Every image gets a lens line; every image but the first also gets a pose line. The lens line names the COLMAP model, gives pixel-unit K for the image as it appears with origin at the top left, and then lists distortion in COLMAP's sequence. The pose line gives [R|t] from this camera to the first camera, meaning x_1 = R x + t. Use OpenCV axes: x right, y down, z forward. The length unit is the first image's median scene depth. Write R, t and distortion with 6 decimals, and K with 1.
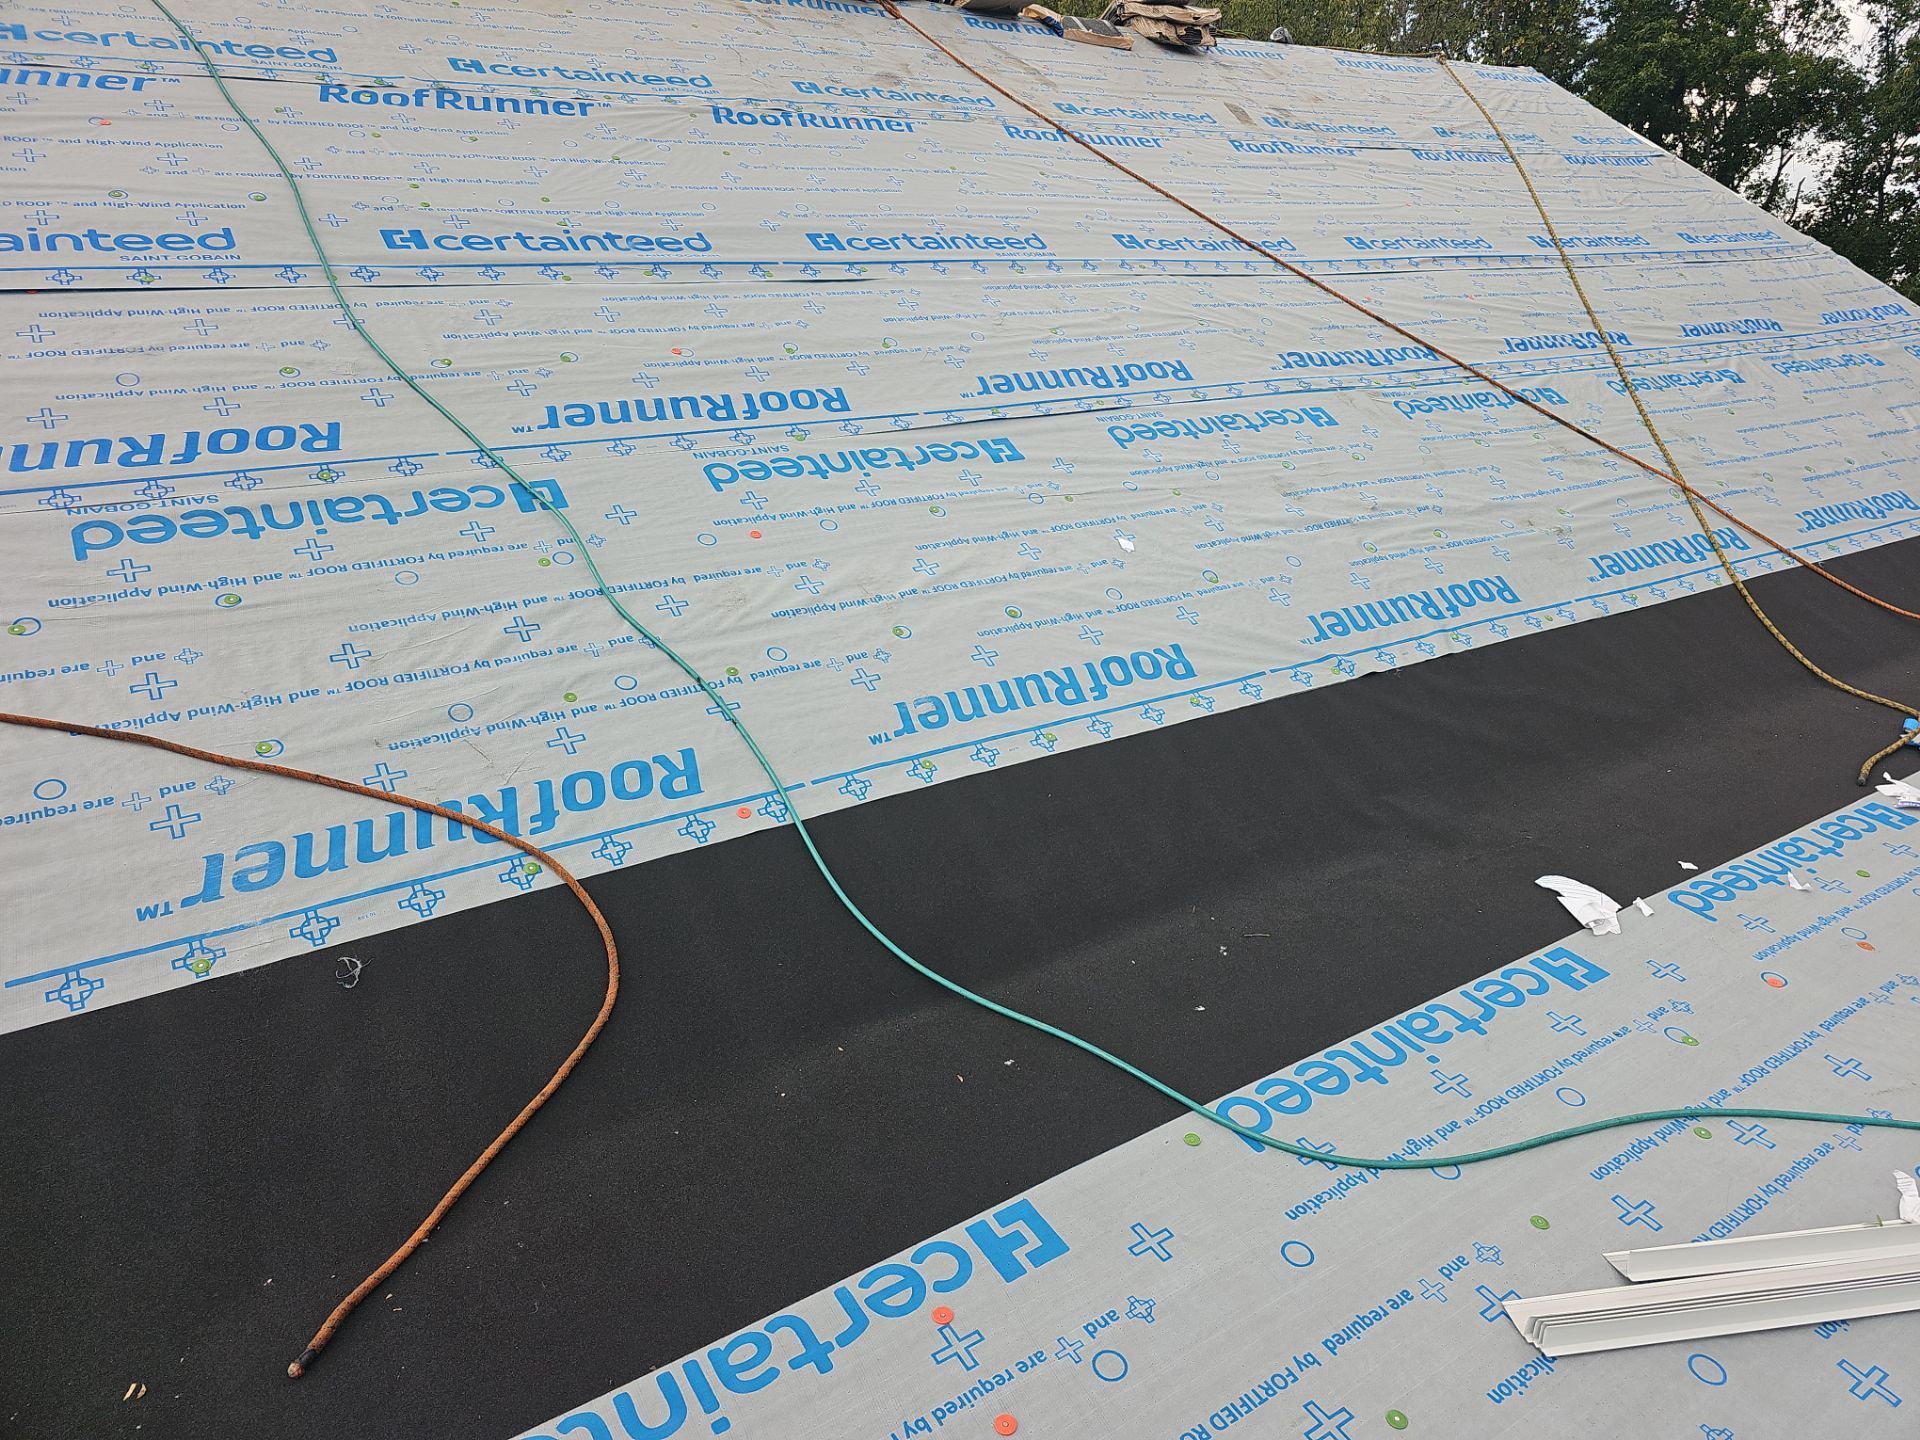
lens RADIAL K [[1283.9, 0, 1011.6], [0, 1283.9, 722.3], [0, 0, 1]] dist [0.048604, -0.038956]
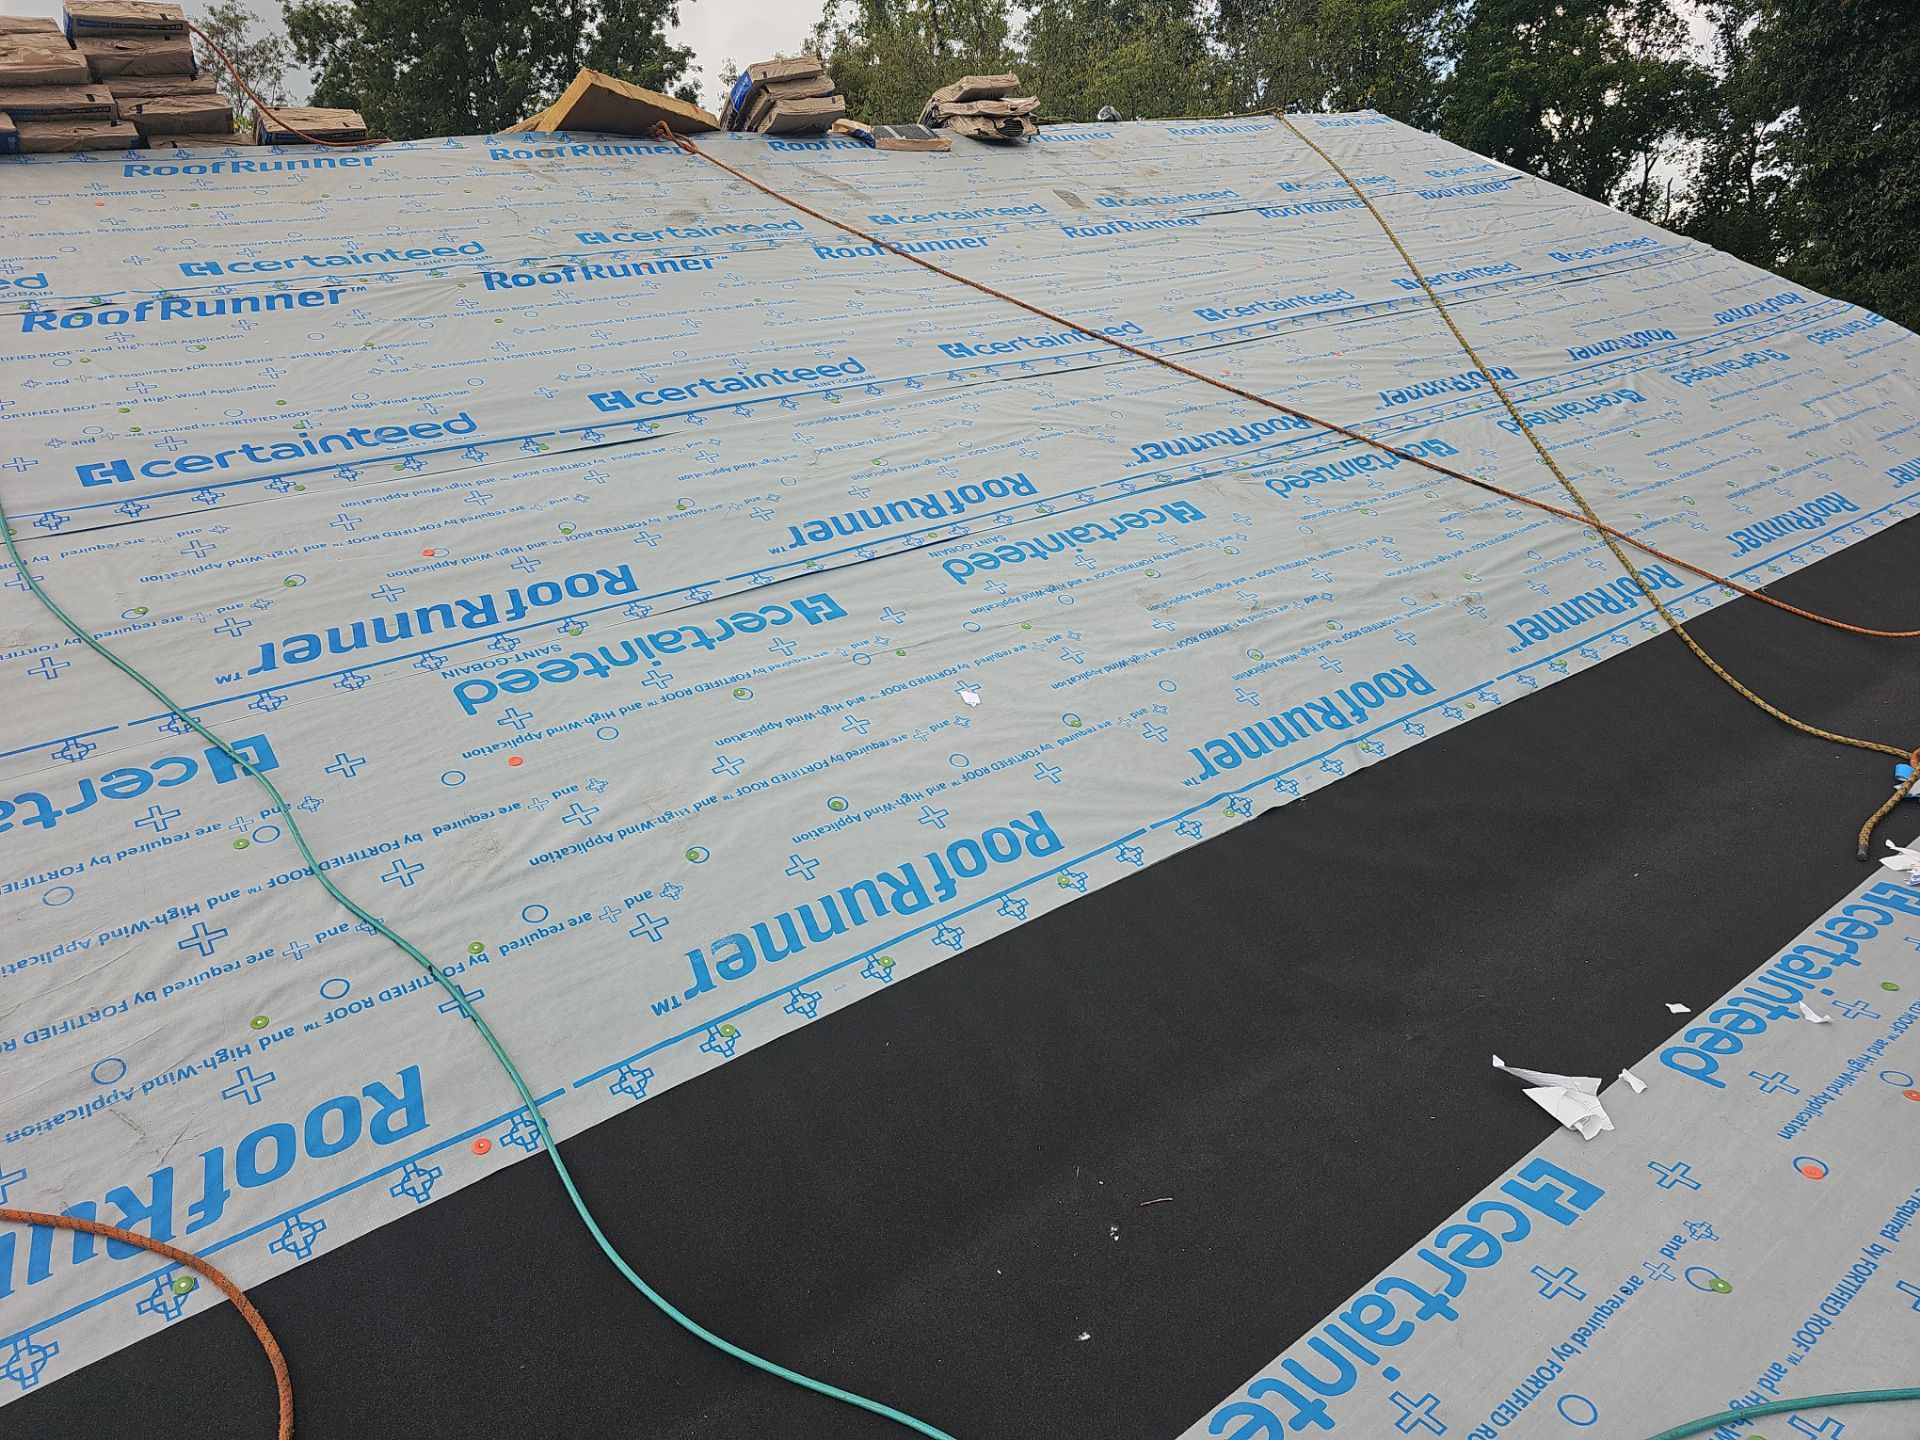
lens RADIAL K [[1274.8, 0, 990.4], [0, 1274.8, 728.1], [0, 0, 1]] dist [0.053584, -0.046708]
pose [[0.989353, -0.145354, 0.007325, 0.098897], [0.145526, 0.987355, -0.062875, -0.066057], [0.001907, 0.063271, 0.997995, 0.155333]]
